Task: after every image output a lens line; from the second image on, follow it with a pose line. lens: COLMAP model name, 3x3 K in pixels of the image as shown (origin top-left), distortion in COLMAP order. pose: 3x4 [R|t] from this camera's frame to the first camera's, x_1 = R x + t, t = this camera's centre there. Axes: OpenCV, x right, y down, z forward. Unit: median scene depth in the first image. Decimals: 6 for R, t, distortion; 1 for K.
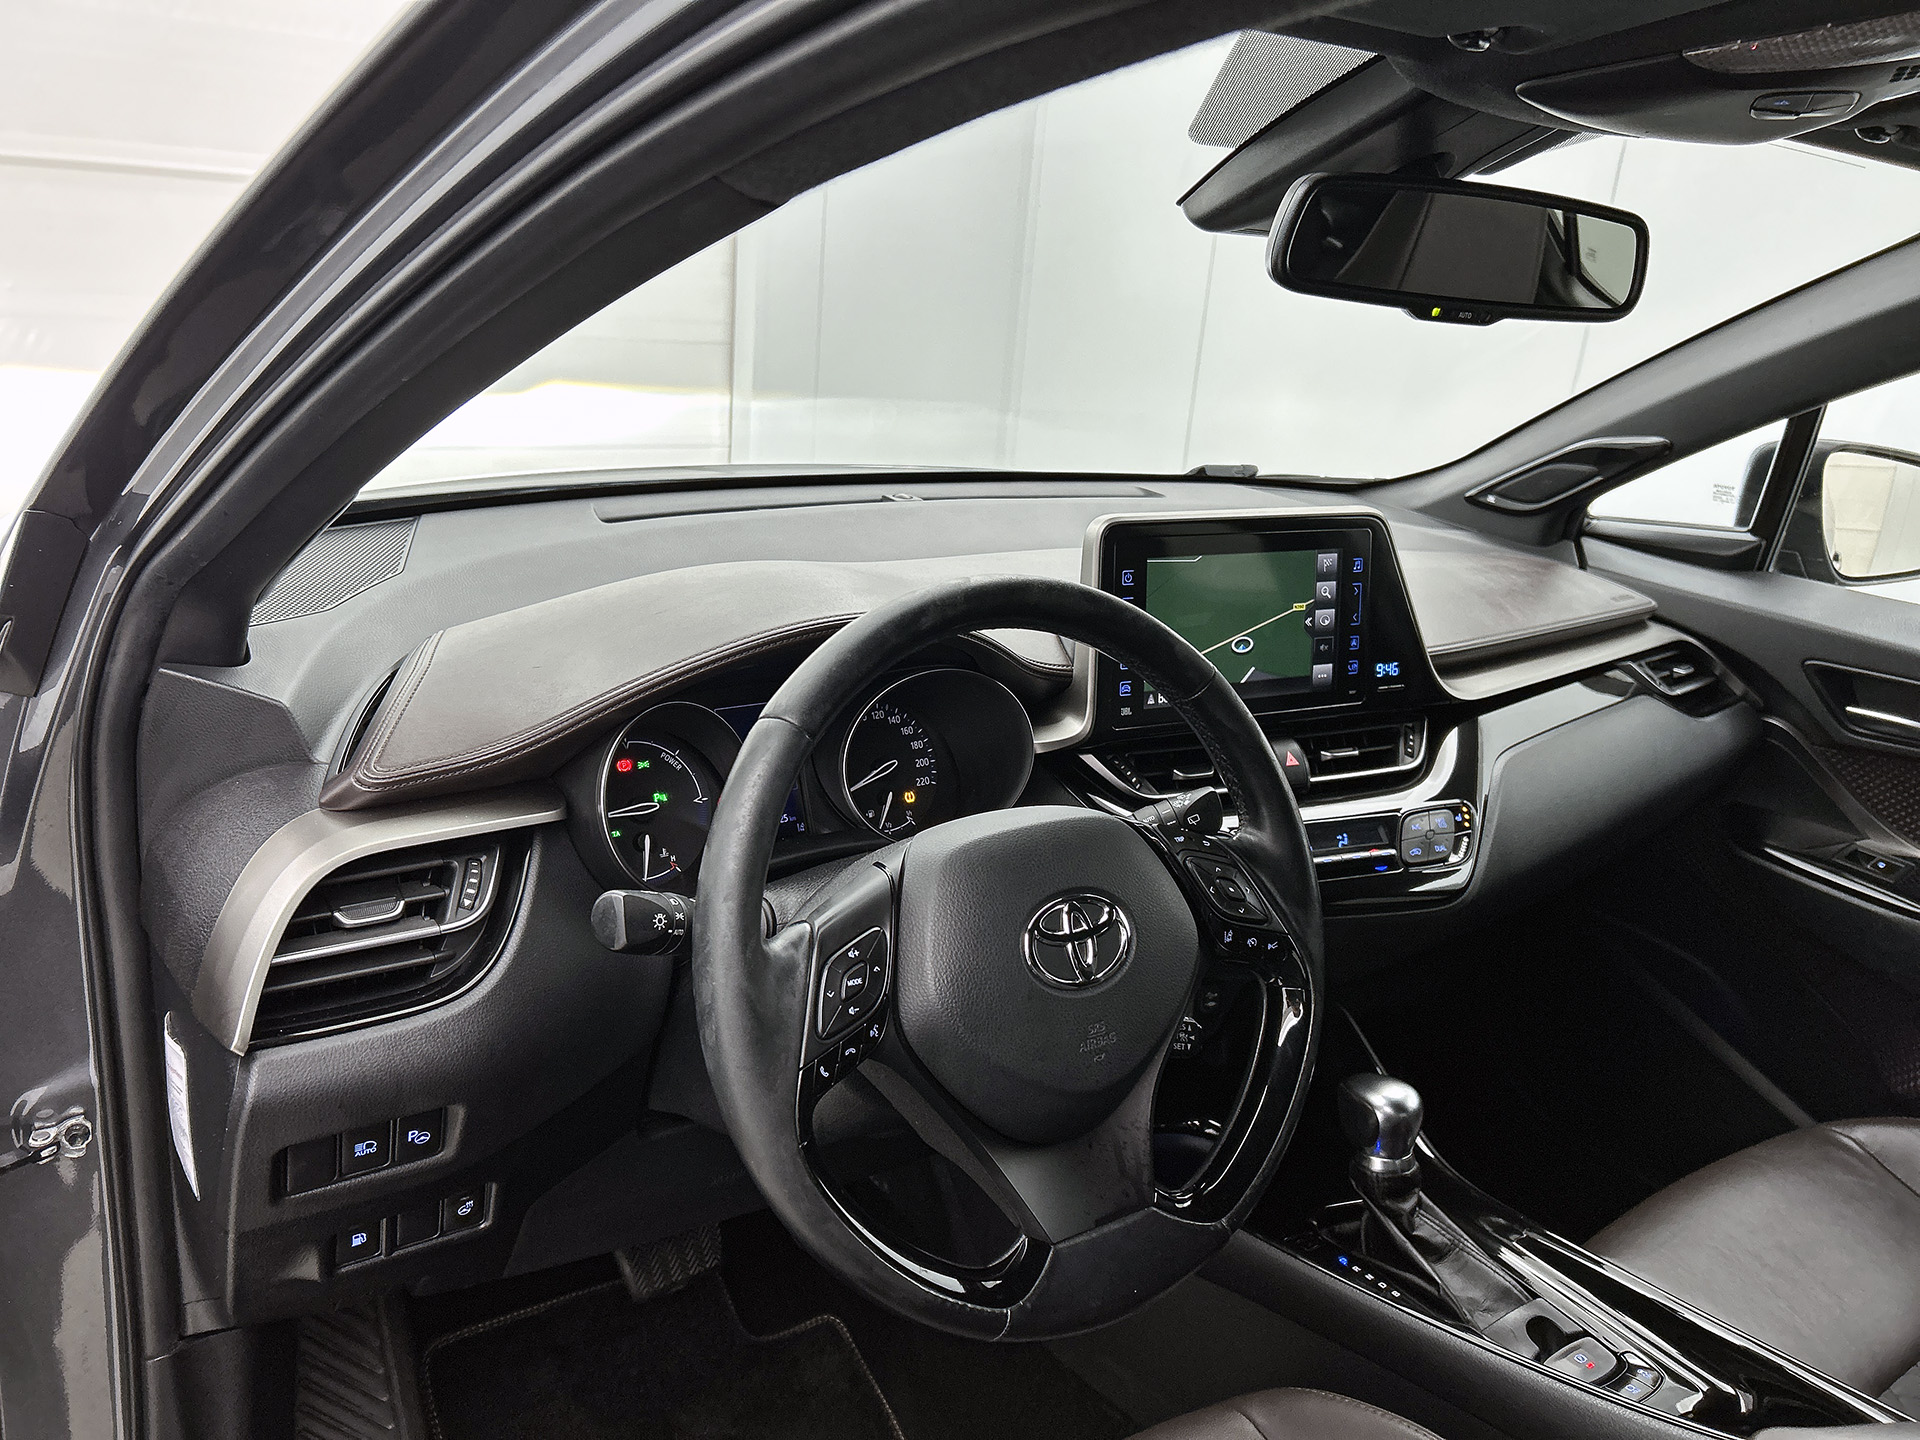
lens RADIAL K [[1460.0, 0, 950.7], [0, 1460.0, 701.0], [0, 0, 1]] dist [0.053072, -0.055177]
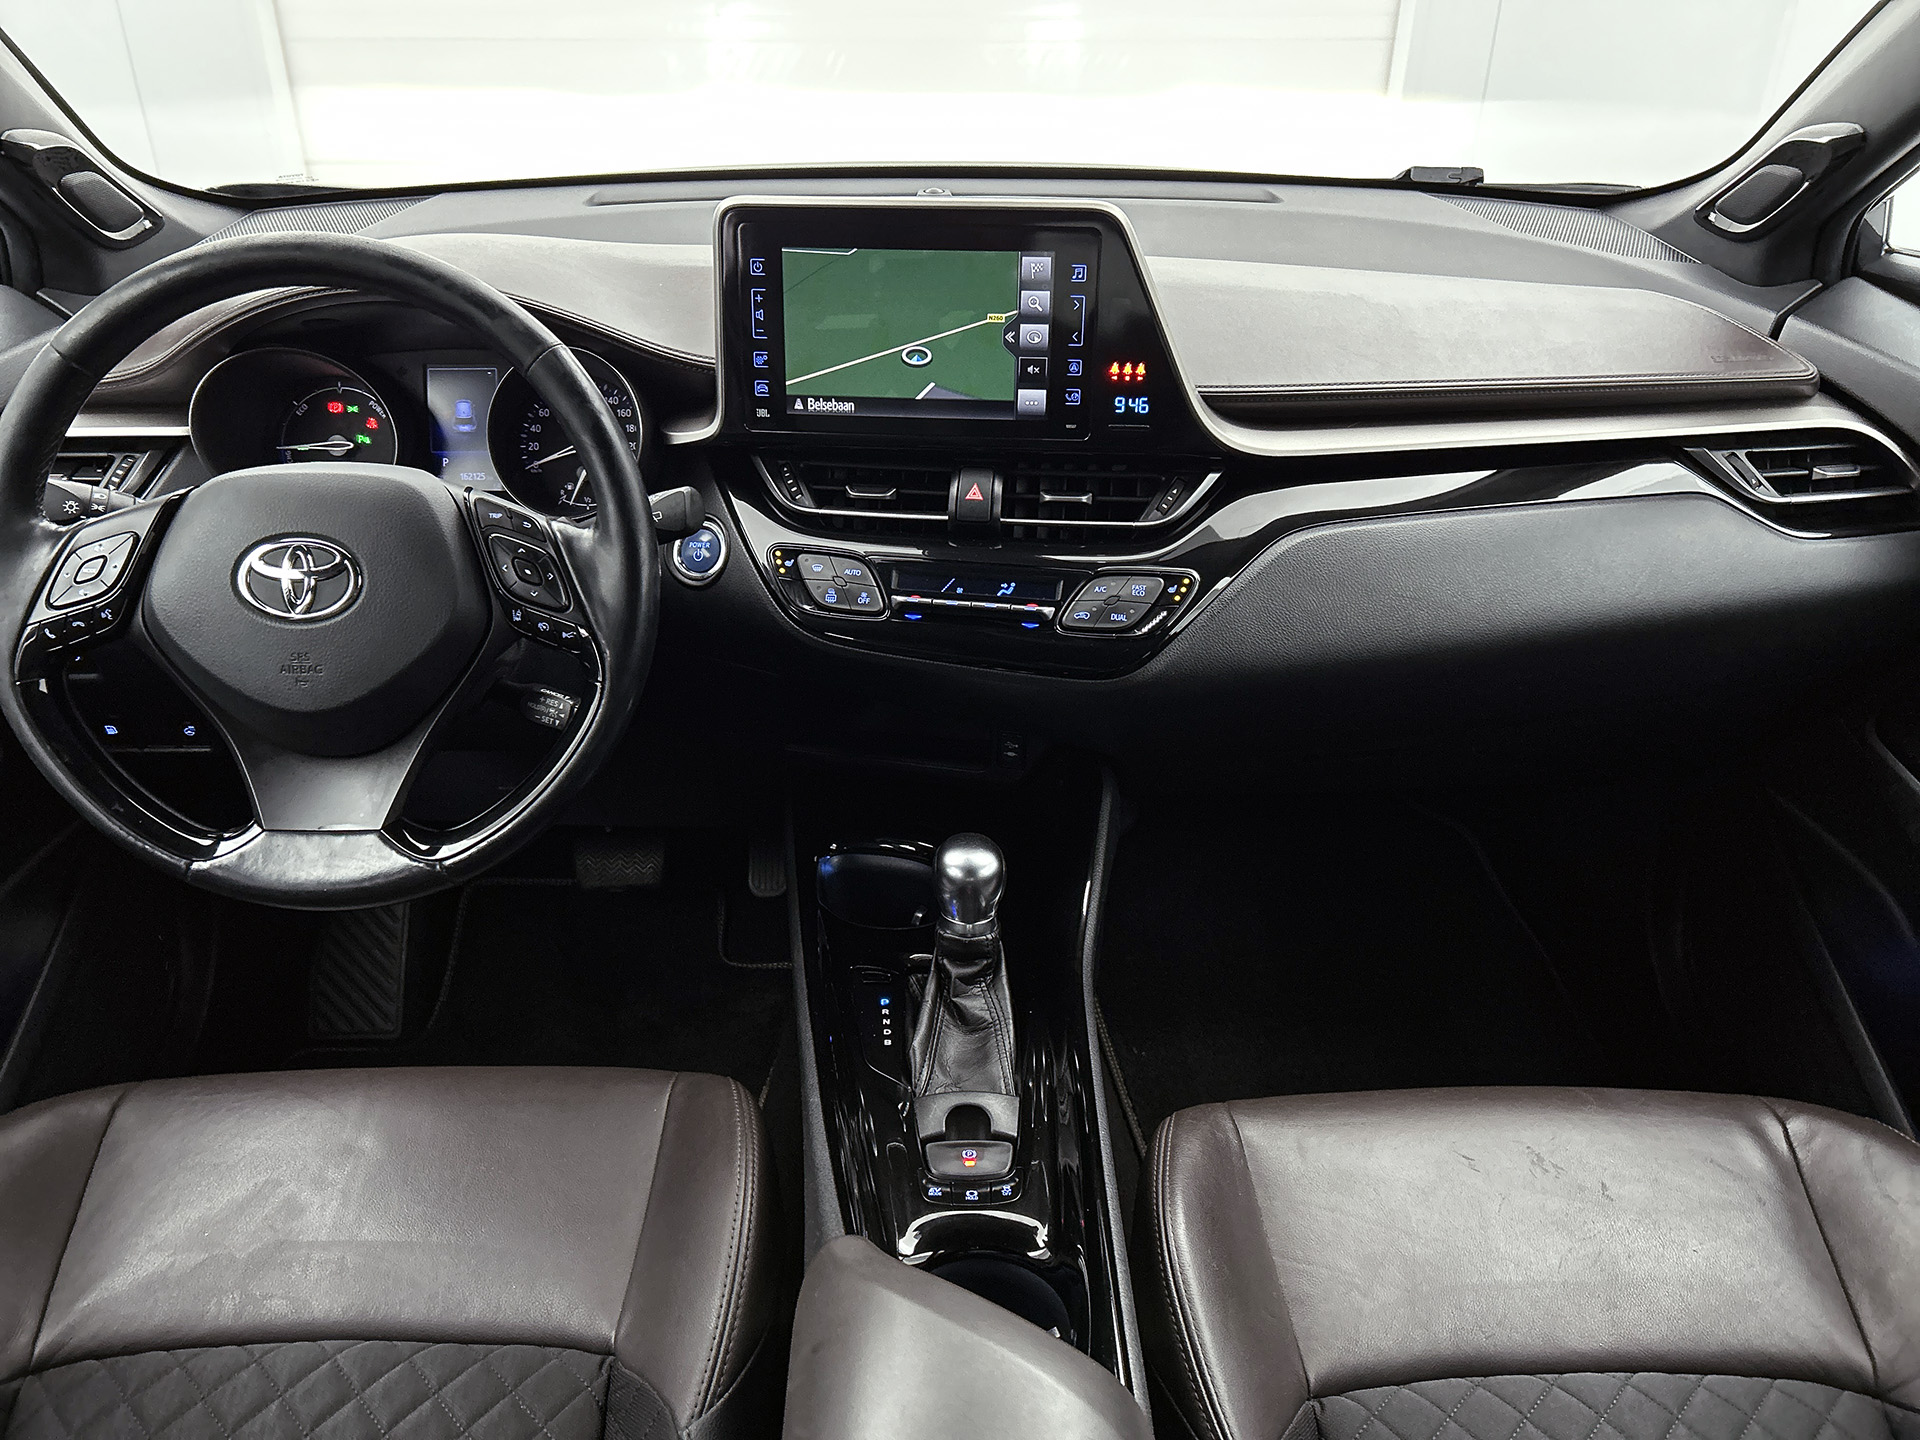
lens RADIAL K [[1460.0, 0, 954.2], [0, 1460.0, 729.4], [0, 0, 1]] dist [0.053072, -0.055177]
pose [[0.833818, 0.208235, -0.511260, 0.716893], [-0.107916, 0.969745, 0.218973, -0.014658], [0.541389, -0.127411, 0.831062, 0.219146]]
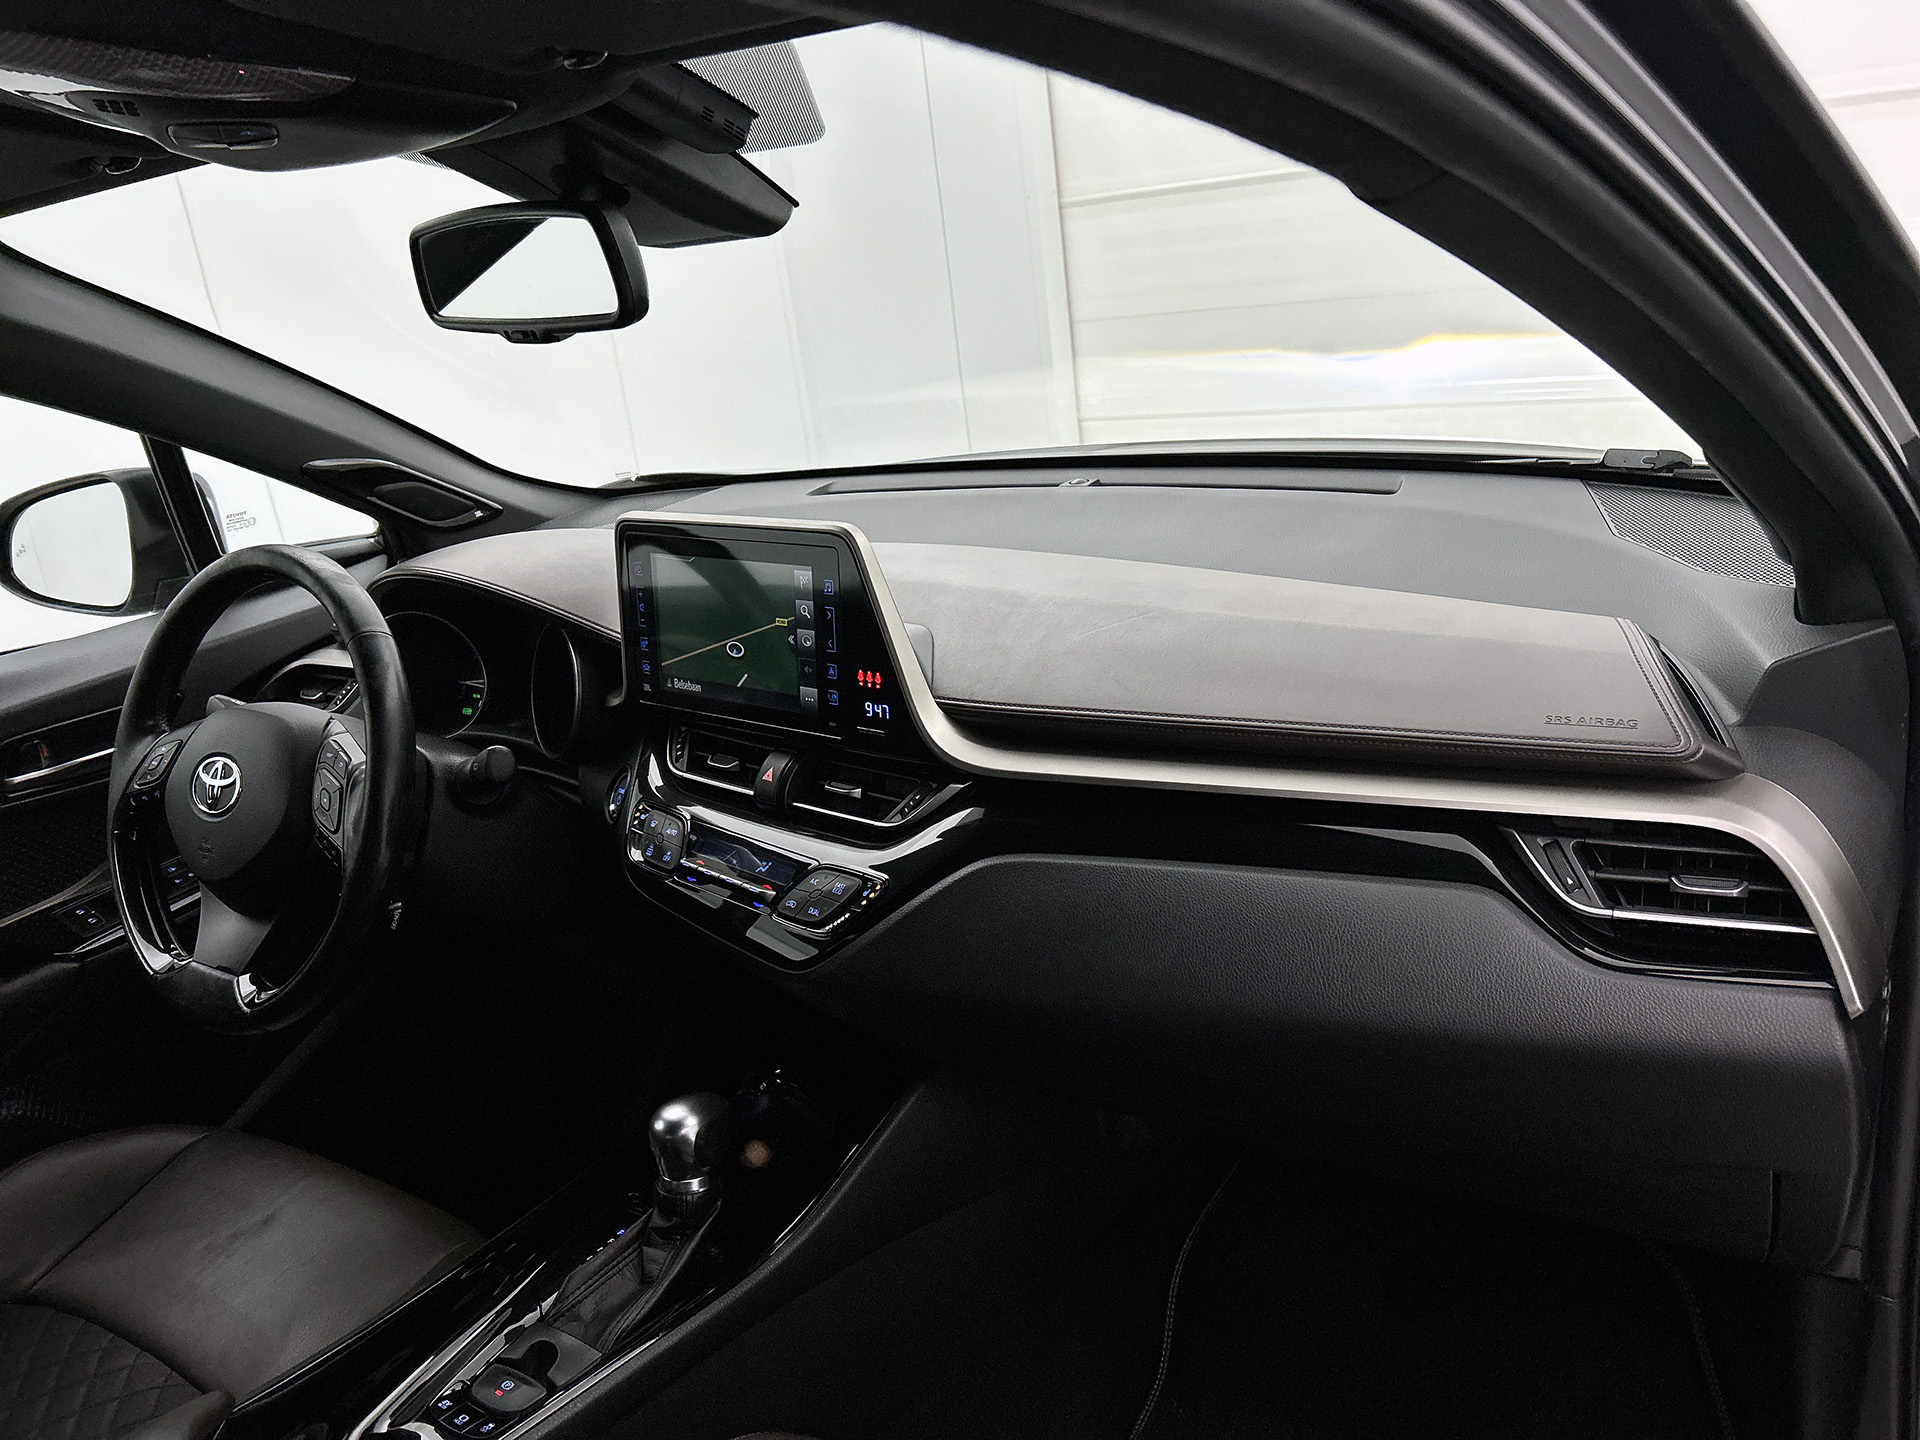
lens RADIAL K [[1460.0, 0, 964.5], [0, 1460.0, 721.3], [0, 0, 1]] dist [0.053072, -0.055177]
pose [[0.360127, 0.195886, -0.912106, 1.168519], [-0.138807, 0.978075, 0.155248, -0.165860], [0.922519, 0.070697, 0.379421, 0.746466]]
